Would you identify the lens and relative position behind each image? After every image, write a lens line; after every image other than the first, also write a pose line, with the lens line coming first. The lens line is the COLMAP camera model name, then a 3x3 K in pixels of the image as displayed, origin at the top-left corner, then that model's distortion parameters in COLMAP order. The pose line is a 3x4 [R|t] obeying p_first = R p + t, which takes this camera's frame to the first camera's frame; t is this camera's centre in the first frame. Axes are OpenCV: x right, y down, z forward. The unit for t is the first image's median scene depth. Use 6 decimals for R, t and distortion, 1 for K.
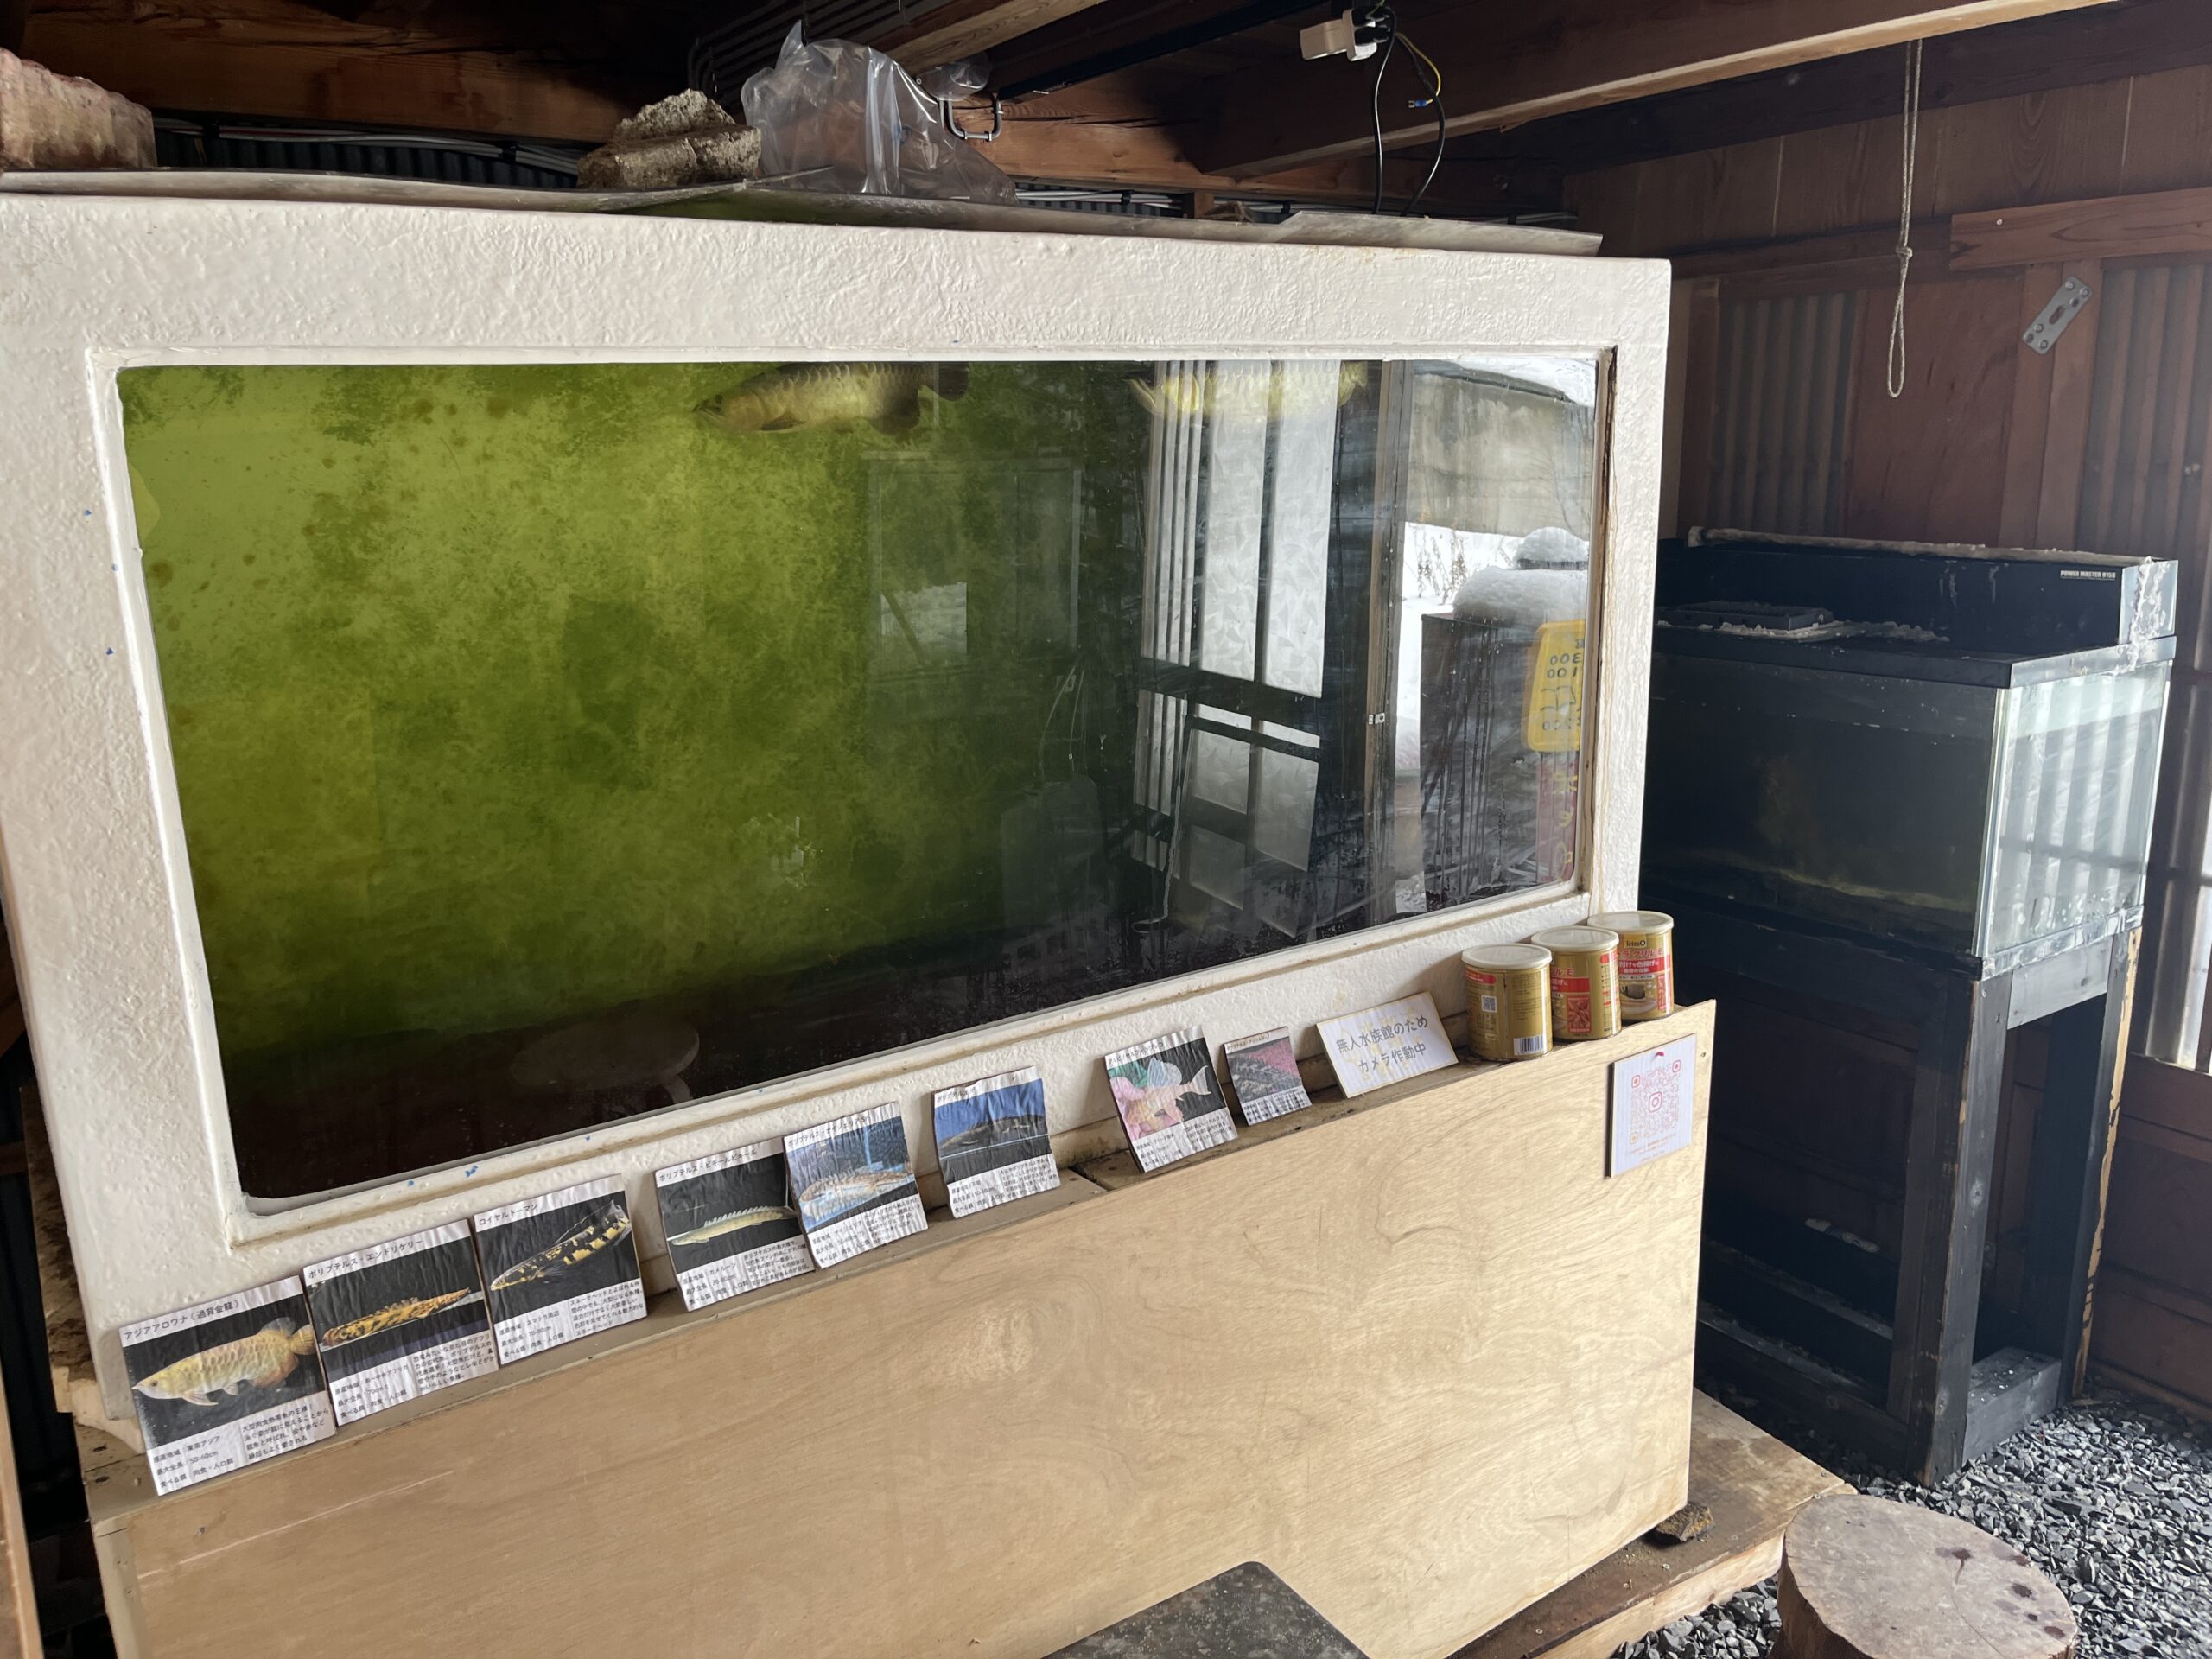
lens RADIAL K [[1666.2, 0, 1107.9], [0, 1666.2, 830.2], [0, 0, 1]] dist [0.061878, -0.085576]
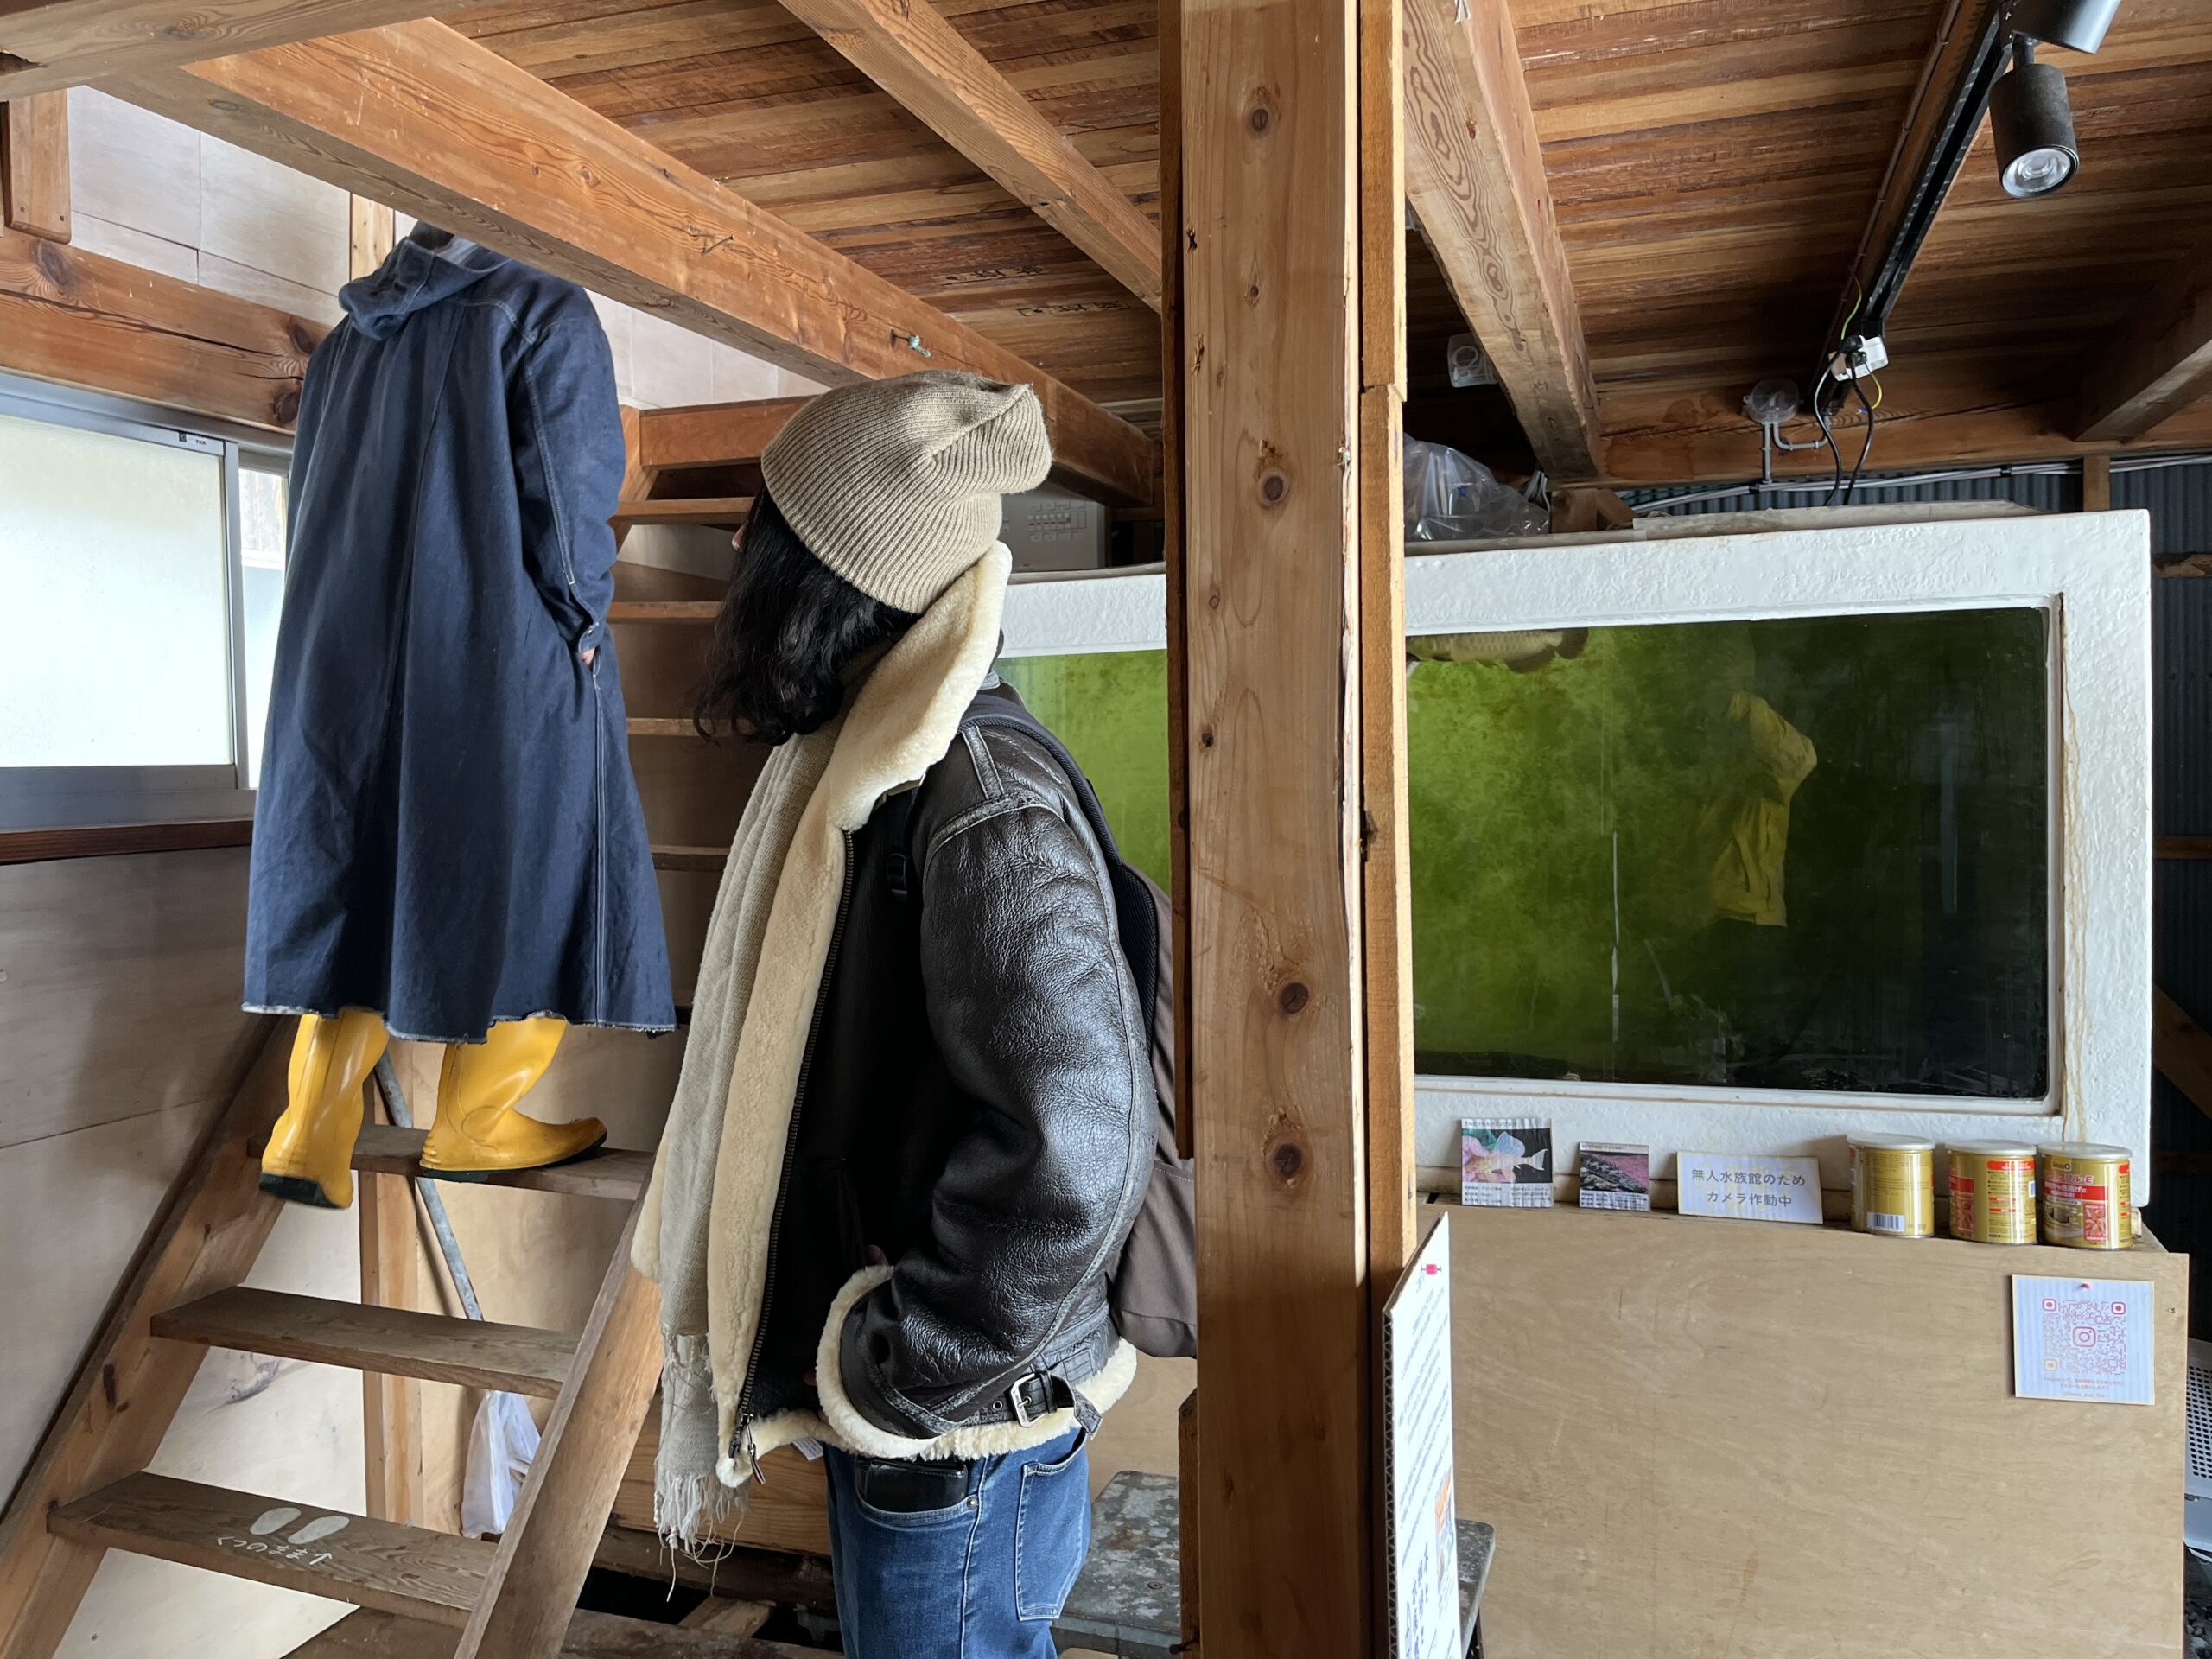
lens RADIAL K [[1666.2, 0, 1107.1], [0, 1666.2, 827.2], [0, 0, 1]] dist [0.061878, -0.085576]
pose [[0.604000, 0.049597, -0.795439, 0.786977], [-0.175920, 0.981741, -0.072368, 0.043550], [0.777326, 0.183644, 0.601697, -0.093395]]
